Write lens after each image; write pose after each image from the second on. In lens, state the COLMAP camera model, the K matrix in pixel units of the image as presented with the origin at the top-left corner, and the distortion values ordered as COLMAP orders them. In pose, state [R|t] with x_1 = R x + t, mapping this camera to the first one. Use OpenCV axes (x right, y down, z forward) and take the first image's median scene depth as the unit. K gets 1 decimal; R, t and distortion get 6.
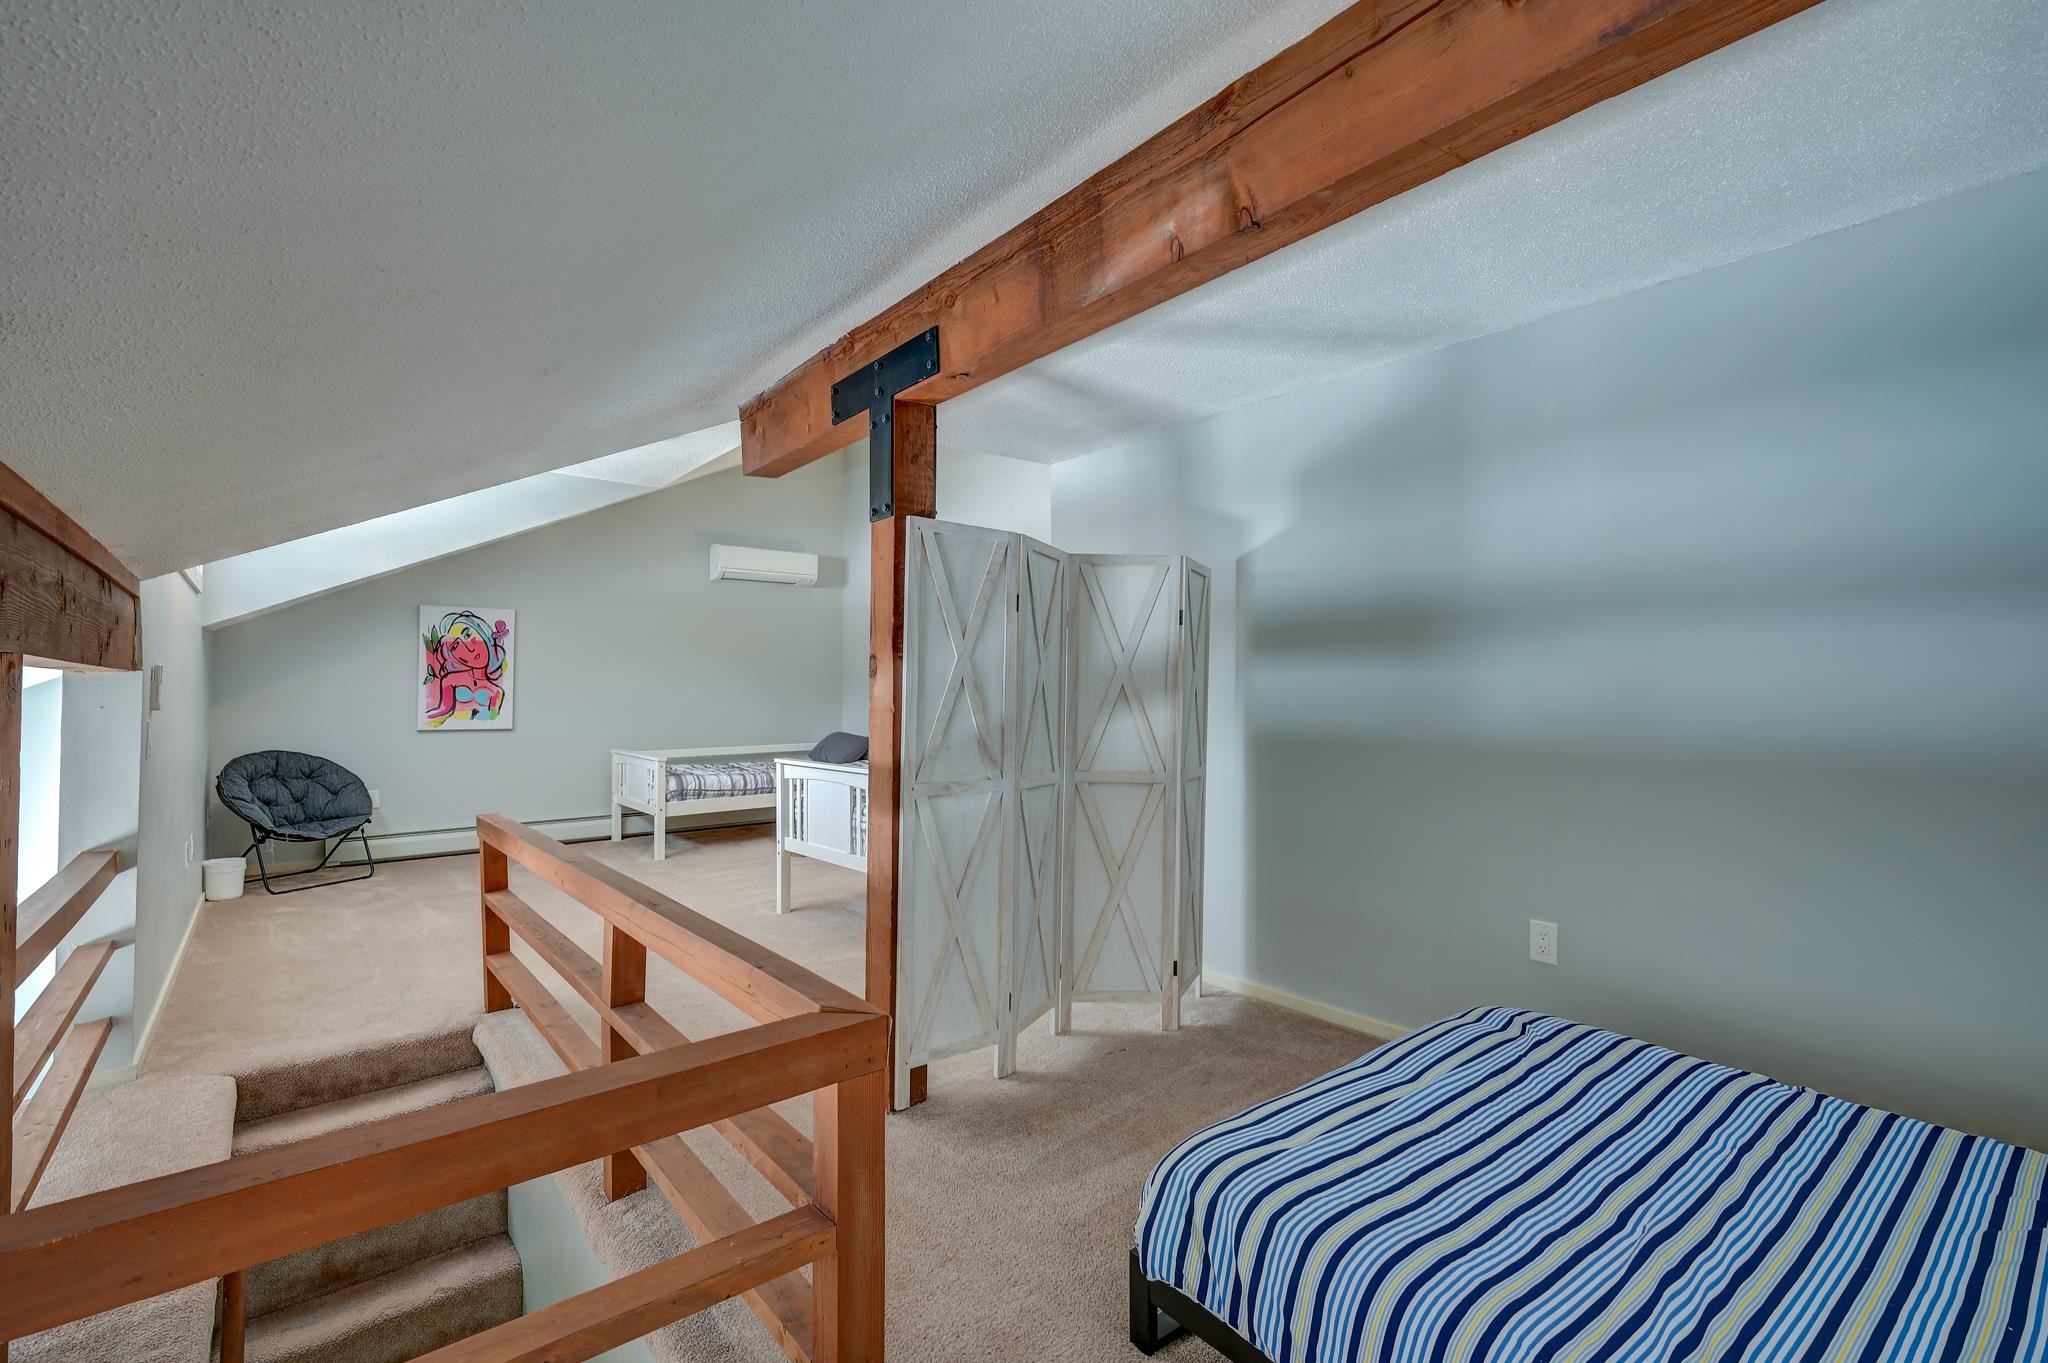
lens RADIAL K [[912.1, 0, 1031.2], [0, 912.1, 672.2], [0, 0, 1]] dist [0.000345, 0.000786]
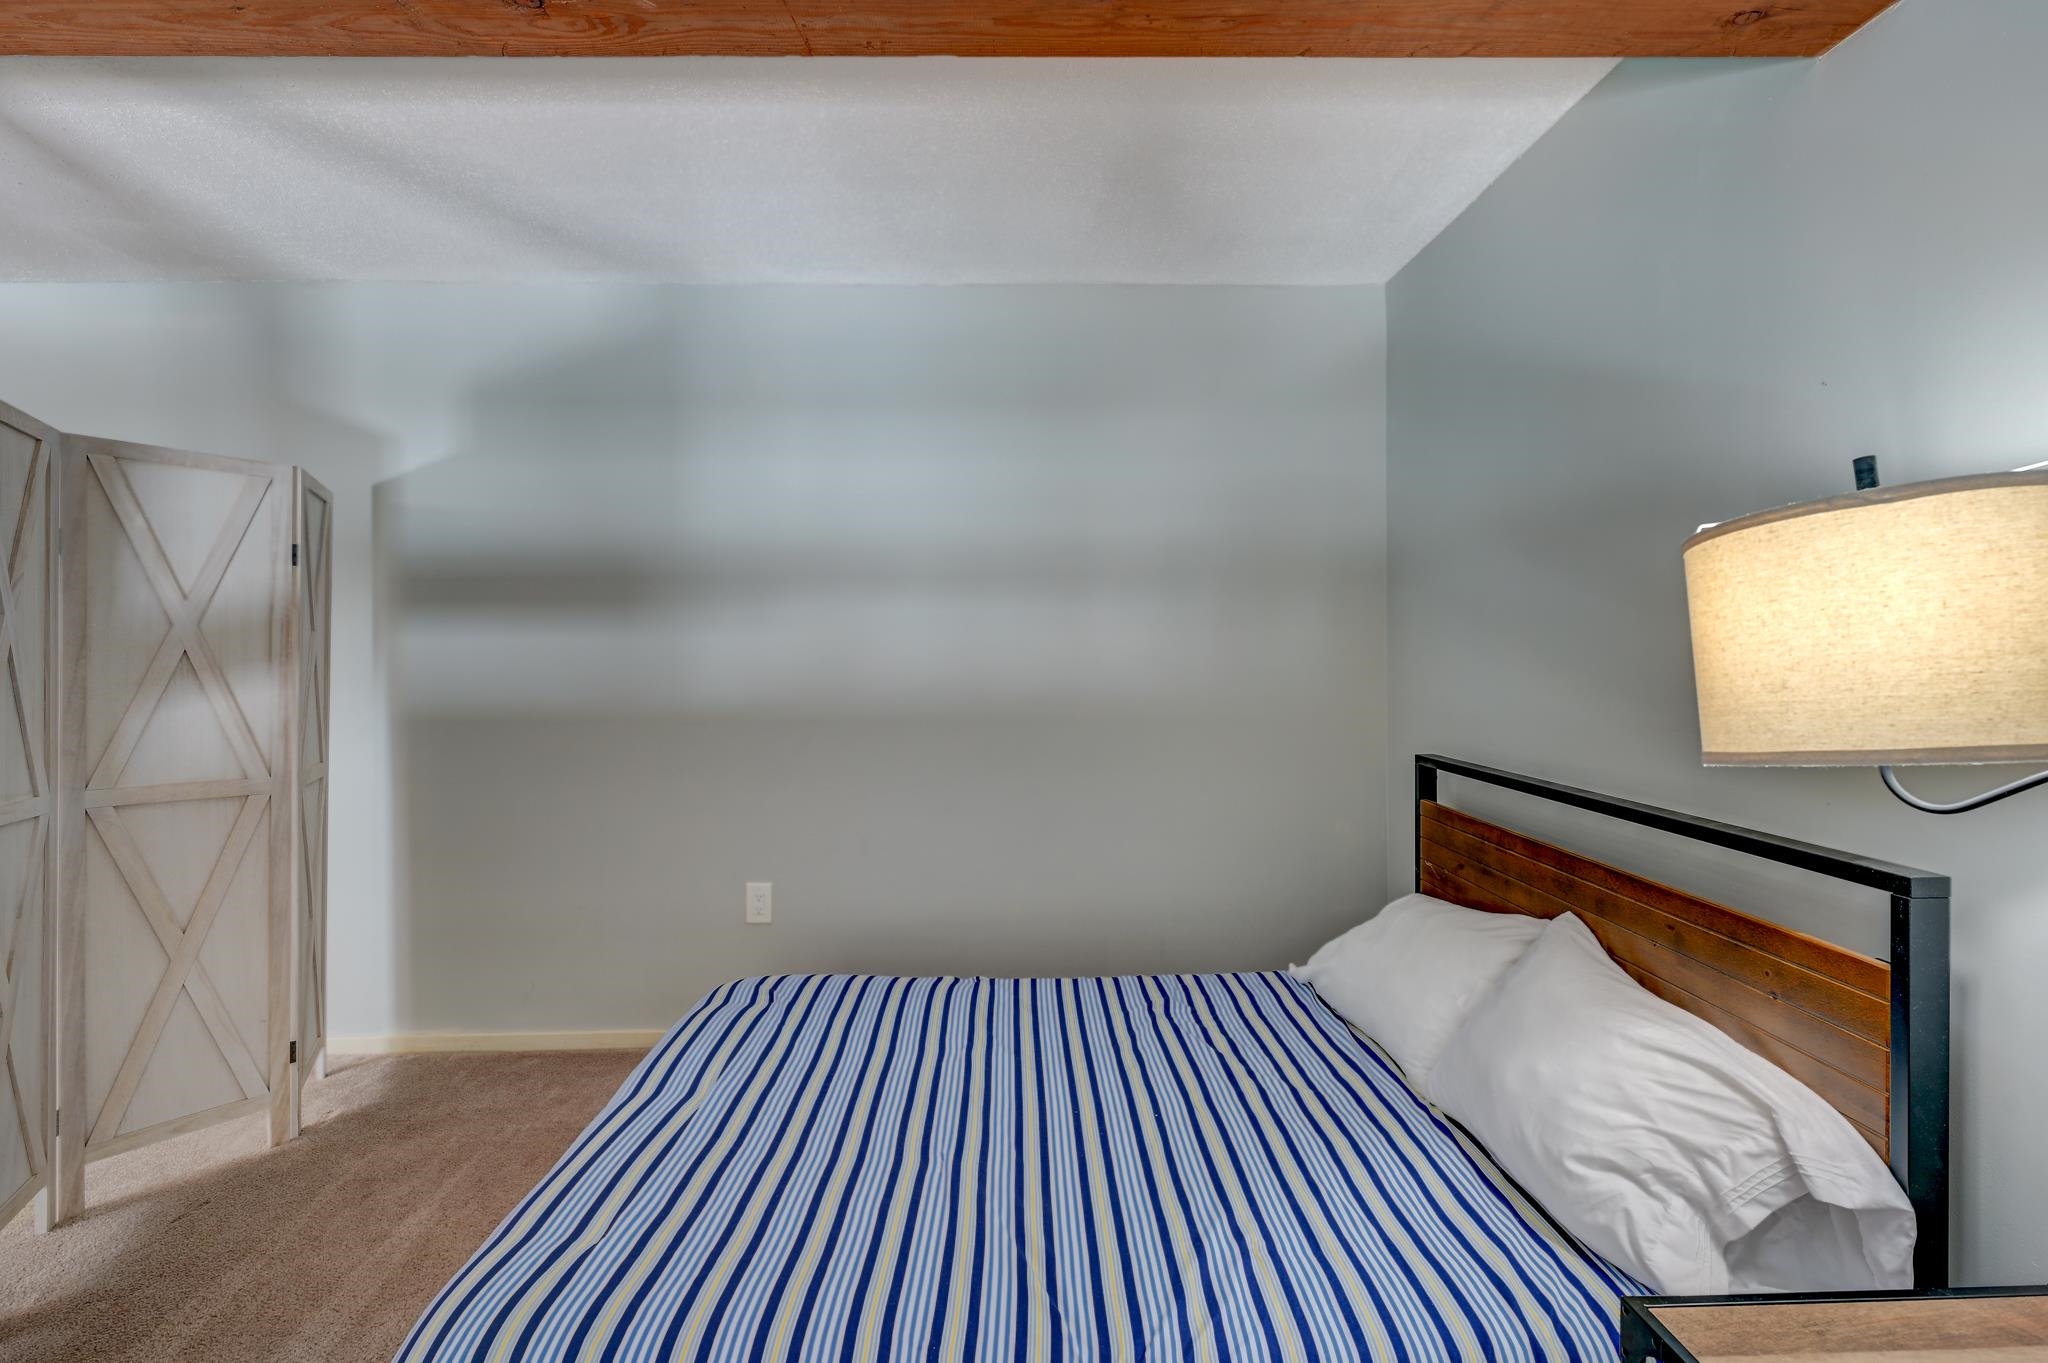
lens RADIAL K [[912.1, 0, 1031.2], [0, 912.1, 672.2], [0, 0, 1]] dist [0.000345, 0.000786]
pose [[0.613987, -0.016218, 0.789149, -0.043997], [-0.009031, 0.999579, 0.027568, 0.005910], [-0.789264, -0.024053, 0.613583, 0.121804]]
